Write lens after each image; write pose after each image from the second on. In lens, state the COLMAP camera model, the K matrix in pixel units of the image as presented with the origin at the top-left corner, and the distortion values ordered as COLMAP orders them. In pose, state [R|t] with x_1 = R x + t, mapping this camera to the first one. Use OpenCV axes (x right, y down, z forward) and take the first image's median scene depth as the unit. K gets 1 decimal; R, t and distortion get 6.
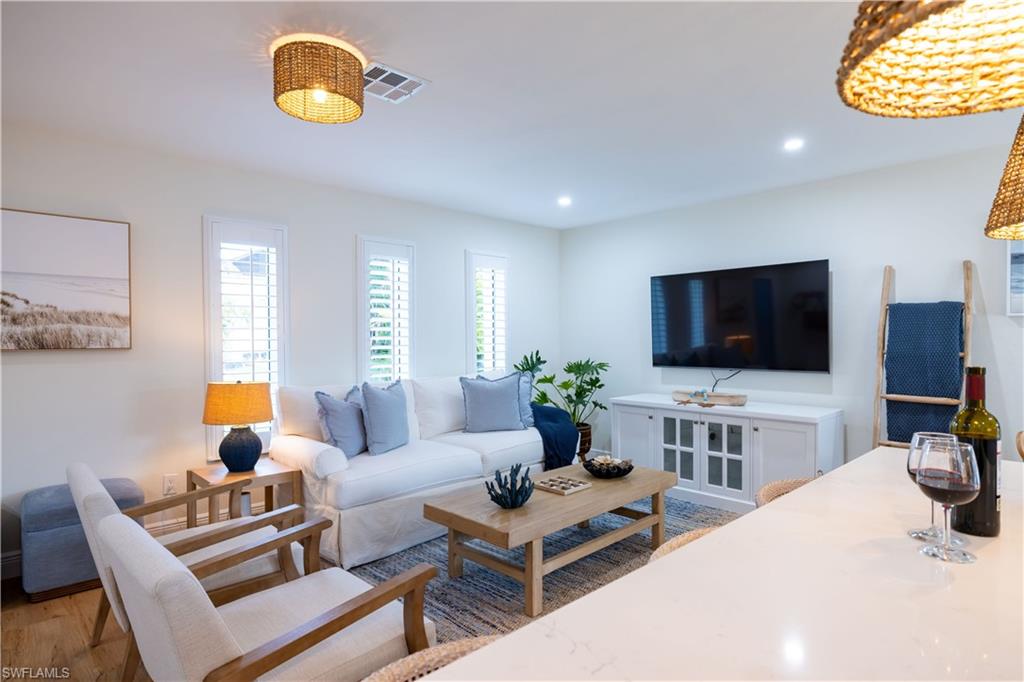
lens RADIAL K [[549.3, 0, 507.9], [0, 549.3, 347.6], [0, 0, 1]] dist [0.003851, 0.000106]
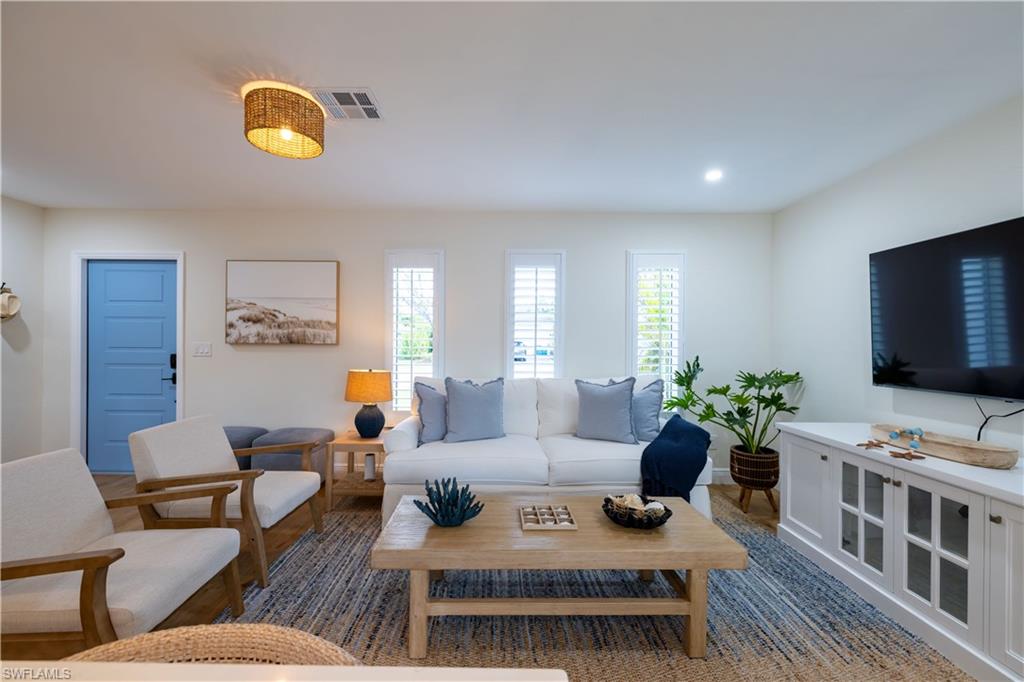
lens RADIAL K [[435.0, 0, 504.6], [0, 435.0, 345.6], [0, 0, 1]] dist [0.009740, -0.001731]
pose [[0.729573, 0.017453, -0.683680, 0.412247], [-0.024082, 0.999710, -0.000178, -0.005021], [0.683479, 0.016595, 0.729782, 0.393920]]
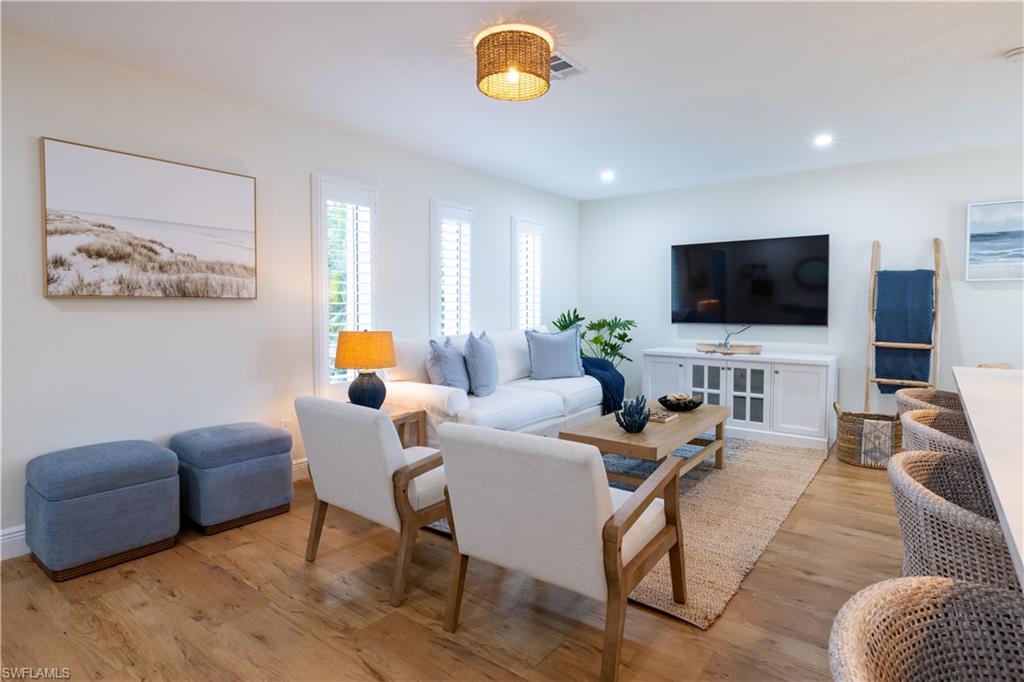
lens RADIAL K [[533.8, 0, 527.1], [0, 533.8, 327.2], [0, 0, 1]] dist [0.005893, 0.000103]
pose [[0.985438, 0.001357, 0.170028, -0.311682], [-0.005042, 0.999762, 0.021241, 0.027934], [-0.169959, -0.021788, 0.985210, -0.077759]]
